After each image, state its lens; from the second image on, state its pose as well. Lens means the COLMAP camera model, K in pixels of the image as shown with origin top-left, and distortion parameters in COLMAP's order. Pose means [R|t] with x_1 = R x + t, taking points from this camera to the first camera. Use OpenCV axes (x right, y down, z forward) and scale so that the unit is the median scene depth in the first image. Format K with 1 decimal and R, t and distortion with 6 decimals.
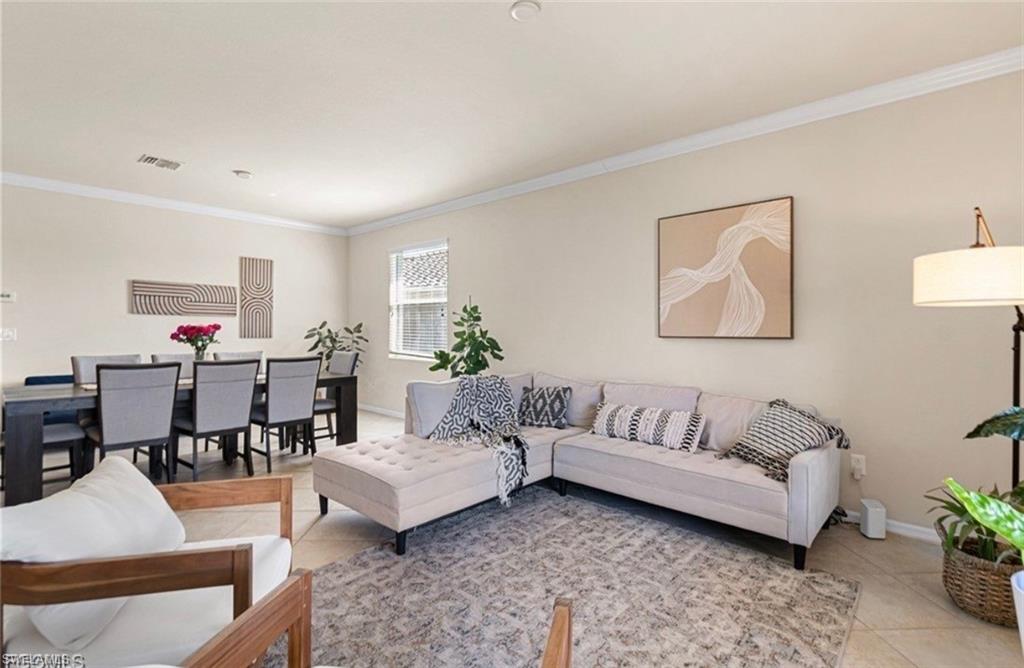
lens RADIAL K [[477.1, 0, 515.4], [0, 477.1, 331.1], [0, 0, 1]] dist [0.000904, -0.000511]
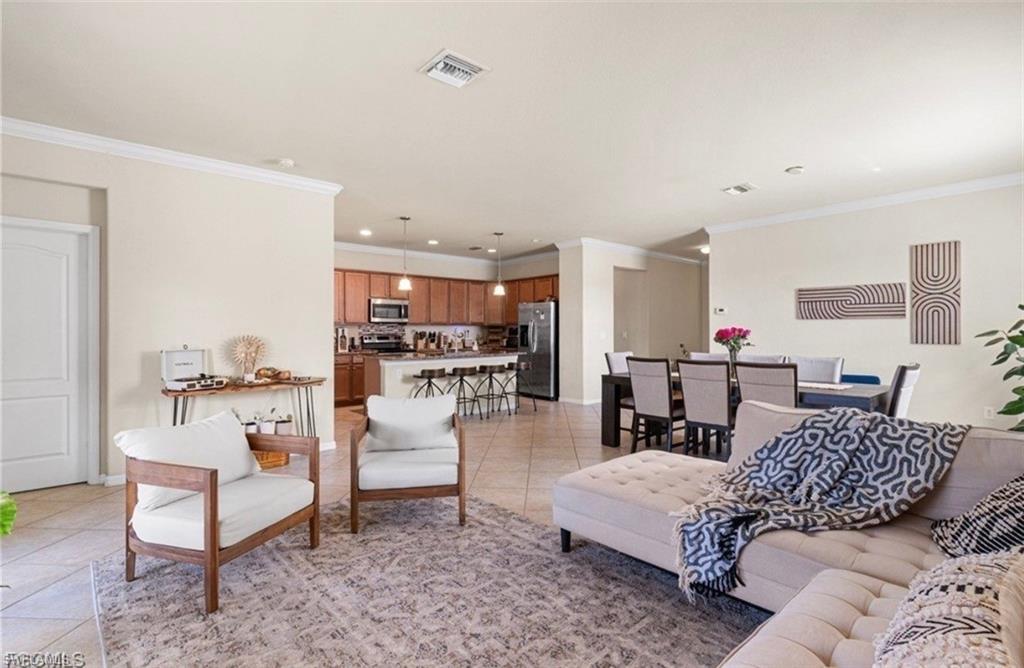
lens RADIAL K [[477.1, 0, 515.4], [0, 477.1, 331.1], [0, 0, 1]] dist [0.000904, -0.000511]
pose [[-0.093273, -0.009038, -0.995600, 0.628507], [-0.003475, 0.999956, -0.008752, 0.005068], [0.995634, 0.002644, -0.093300, 0.787854]]
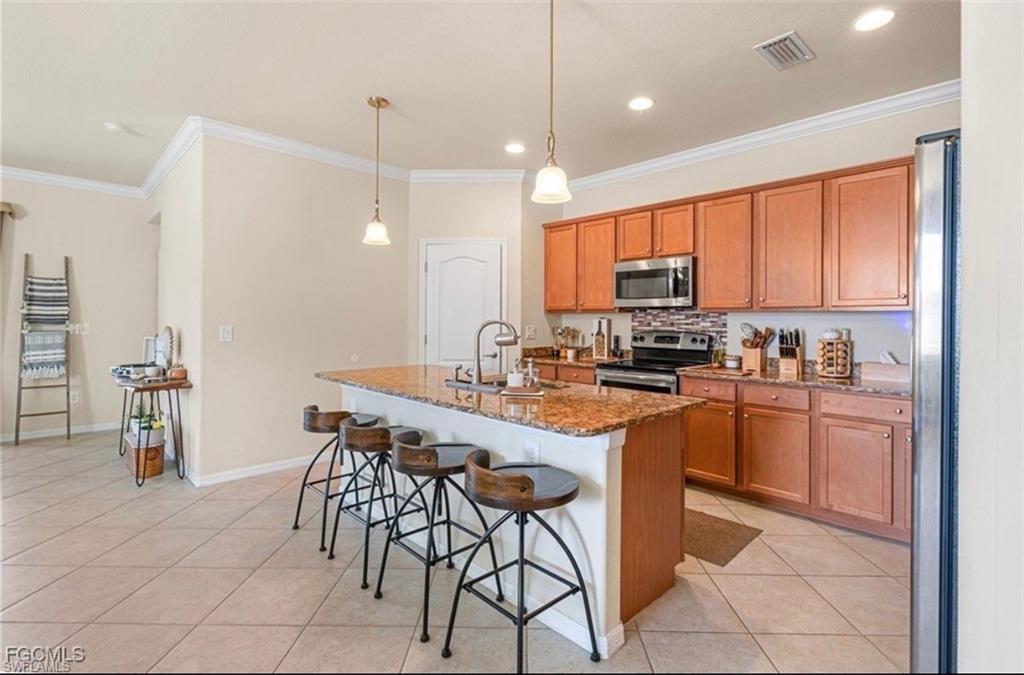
lens RADIAL K [[480.1, 0, 533.7], [0, 480.1, 318.4], [0, 0, 1]] dist [-0.003094, -0.000451]
pose [[-0.999035, -0.015527, 0.041094, -1.730167], [-0.015306, 0.999867, 0.005694, -0.037888], [-0.041177, 0.005059, -0.999139, 1.144074]]
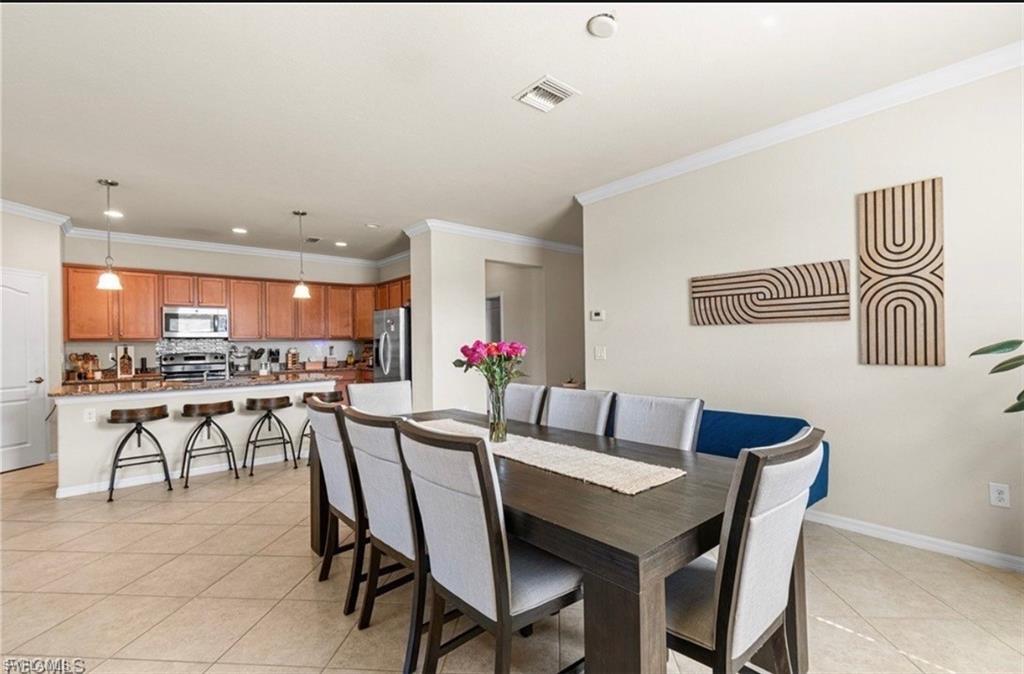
lens RADIAL K [[463.0, 0, 512.3], [0, 463.0, 343.2], [0, 0, 1]] dist [-0.001157, -0.000209]
pose [[-0.113917, -0.008565, -0.993453, -0.154596], [0.008562, 0.999917, -0.009603, -0.010125], [0.993453, -0.009600, -0.113835, 1.420108]]
